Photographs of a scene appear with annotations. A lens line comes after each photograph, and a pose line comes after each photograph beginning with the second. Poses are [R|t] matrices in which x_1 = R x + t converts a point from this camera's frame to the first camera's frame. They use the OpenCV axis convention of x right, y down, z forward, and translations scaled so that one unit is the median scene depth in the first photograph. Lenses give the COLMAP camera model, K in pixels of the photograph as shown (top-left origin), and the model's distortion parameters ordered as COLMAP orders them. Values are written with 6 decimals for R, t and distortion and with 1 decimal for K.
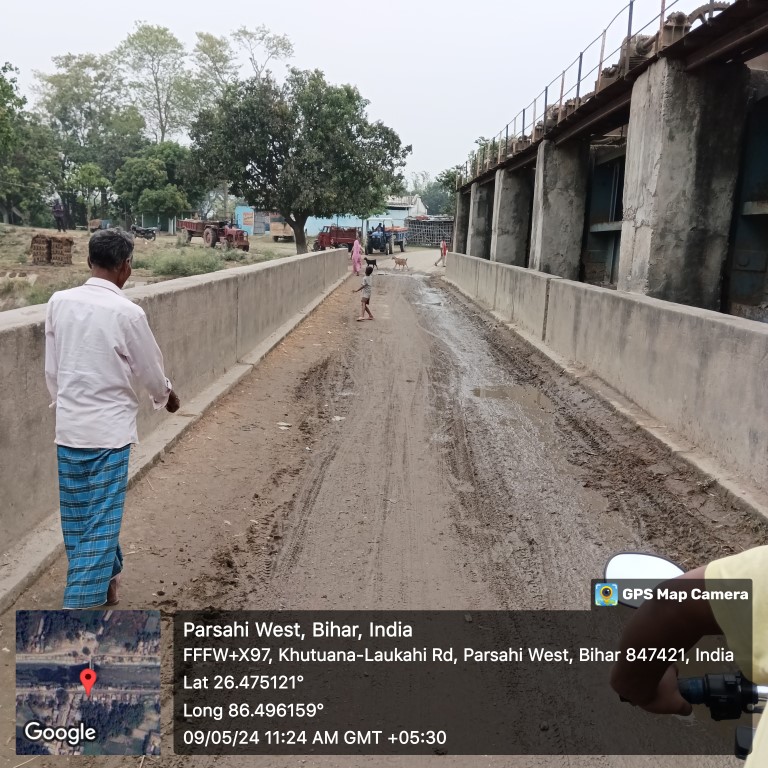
lens RADIAL K [[824.6, 0, 383.9], [0, 824.6, 381.5], [0, 0, 1]] dist [0.032447, 0.000000]
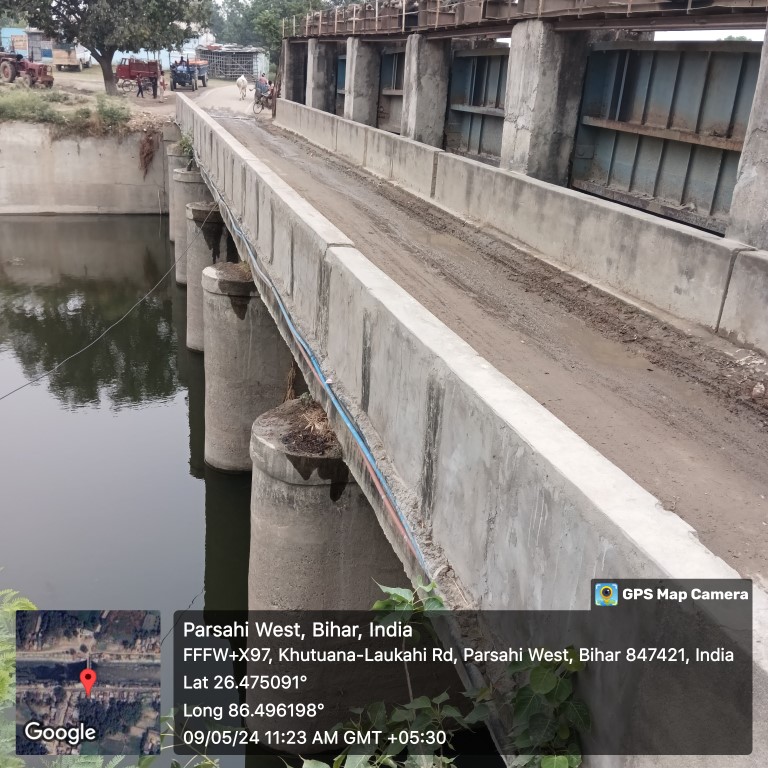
lens RADIAL K [[824.6, 0, 381.2], [0, 824.6, 384.8], [0, 0, 1]] dist [0.032447, 0.000000]
pose [[0.962756, -0.081639, 0.257752, -0.395253], [0.027300, 0.977804, 0.207734, -0.046293], [-0.268990, -0.192960, 0.943616, -0.510958]]
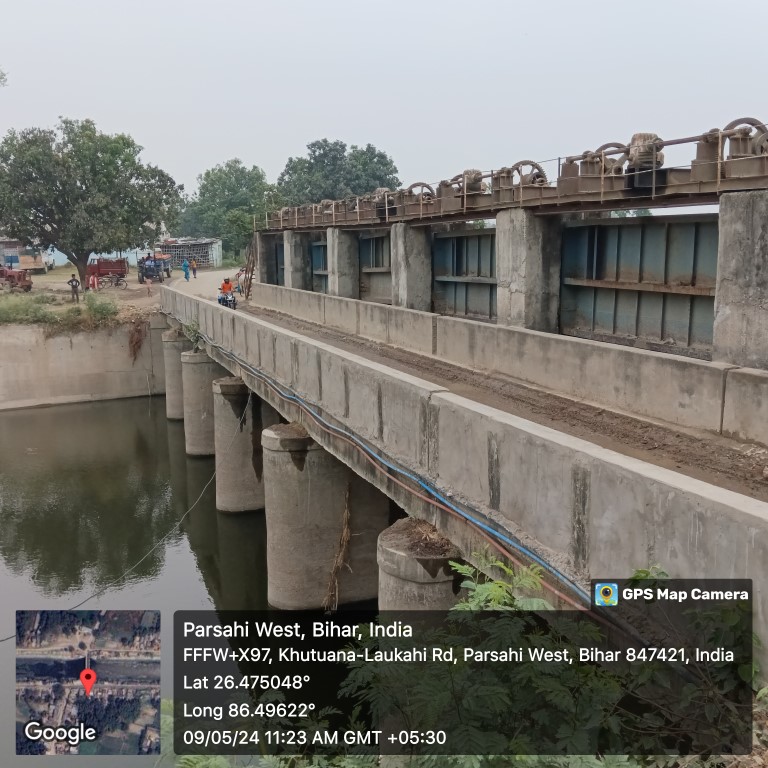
lens RADIAL K [[824.6, 0, 373.2], [0, 824.6, 383.4], [0, 0, 1]] dist [0.032447, 0.000000]
pose [[0.936964, -0.119539, 0.328342, -0.652137], [0.120094, 0.992587, 0.018668, -0.053567], [-0.328140, 0.021941, 0.944374, -0.690486]]
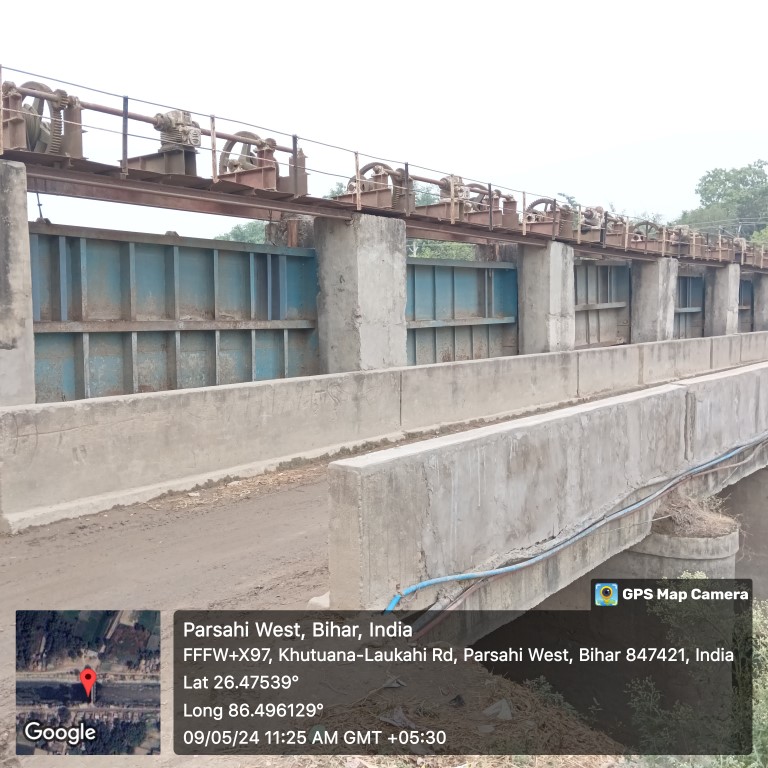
lens RADIAL K [[824.6, 0, 379.0], [0, 824.6, 385.5], [0, 0, 1]] dist [0.032447, 0.000000]
pose [[-0.790974, -0.100819, 0.603486, -0.562918], [0.072546, 0.963919, 0.256118, -0.842093], [-0.607534, 0.246363, -0.755121, 4.344242]]
